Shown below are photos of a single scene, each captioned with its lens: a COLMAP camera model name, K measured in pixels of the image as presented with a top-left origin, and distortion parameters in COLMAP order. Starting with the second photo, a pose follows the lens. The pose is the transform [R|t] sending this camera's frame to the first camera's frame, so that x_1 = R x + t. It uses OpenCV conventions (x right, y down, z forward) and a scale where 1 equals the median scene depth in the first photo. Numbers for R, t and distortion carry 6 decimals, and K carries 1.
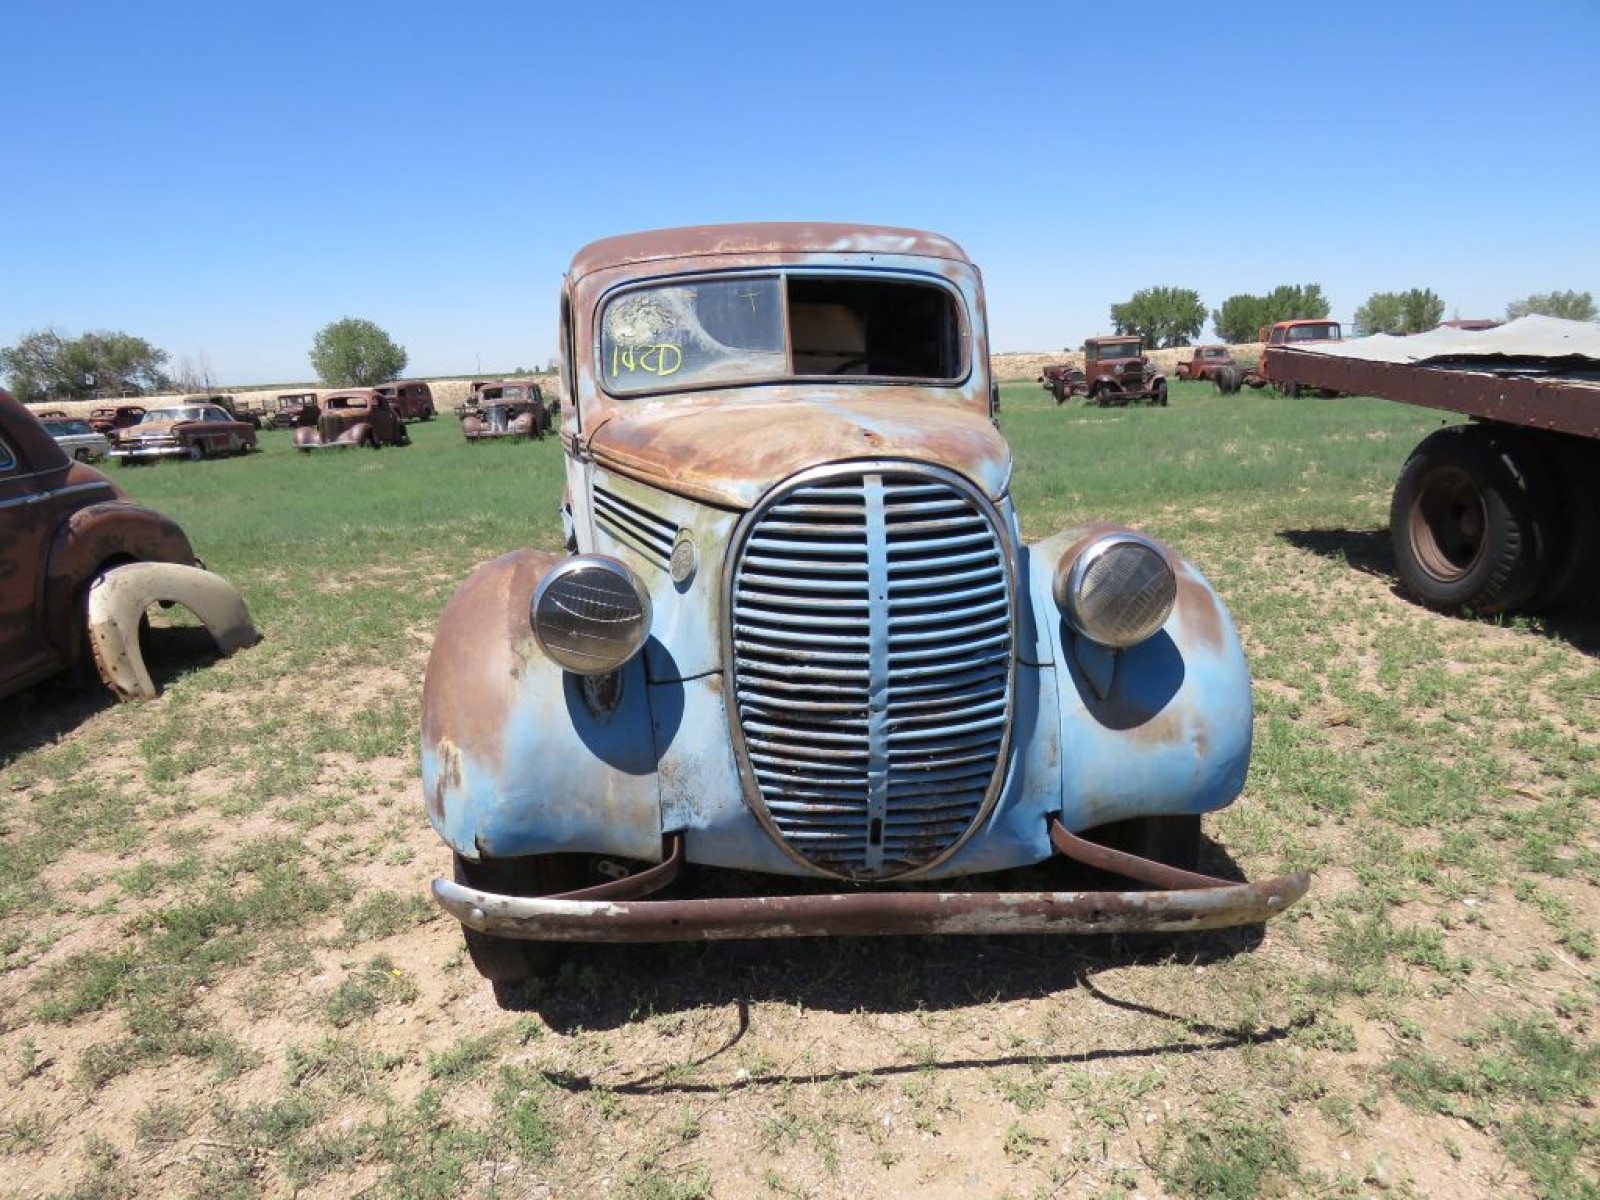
lens RADIAL K [[1043.9, 0, 798.4], [0, 1043.9, 612.4], [0, 0, 1]] dist [0.025494, -0.024141]
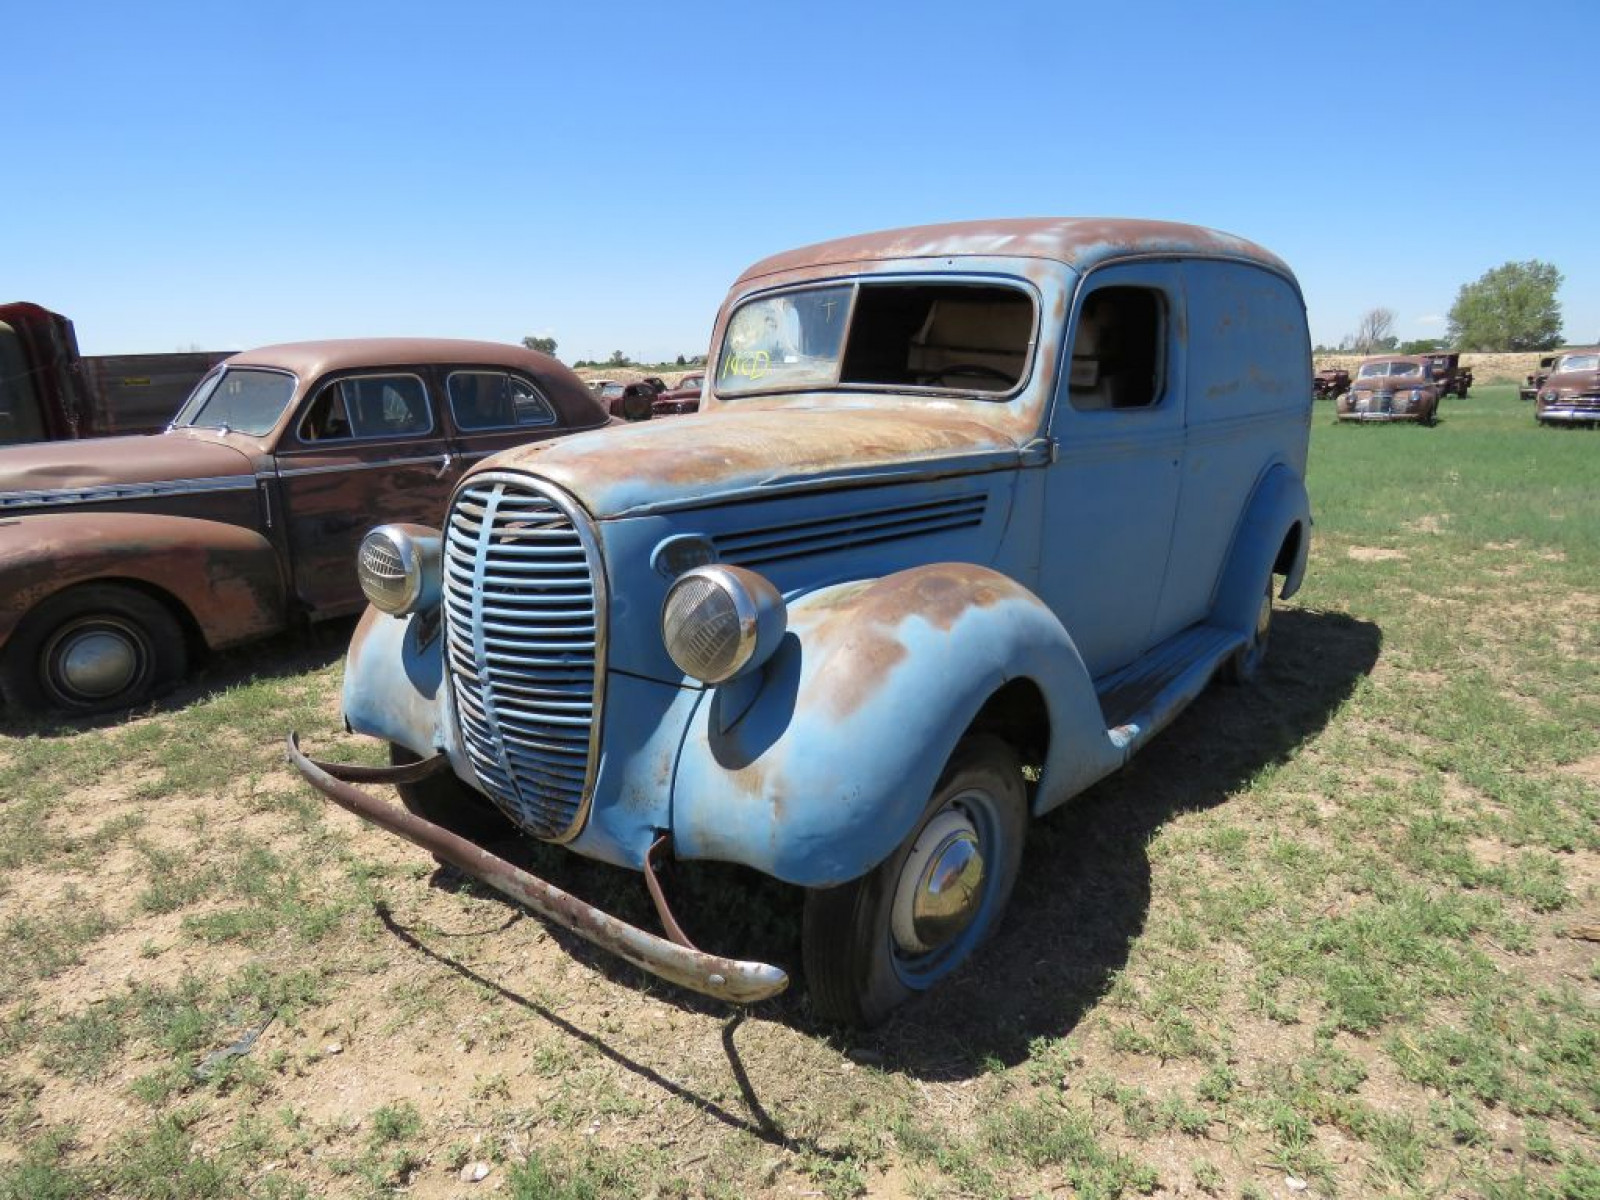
lens RADIAL K [[1047.6, 0, 773.6], [0, 1047.6, 601.1], [0, 0, 1]] dist [0.031119, -0.034936]
pose [[0.737416, 0.167535, -0.654331, 0.988607], [-0.157334, 0.984708, 0.074813, -0.126218], [0.656859, 0.047780, 0.752498, 0.296623]]
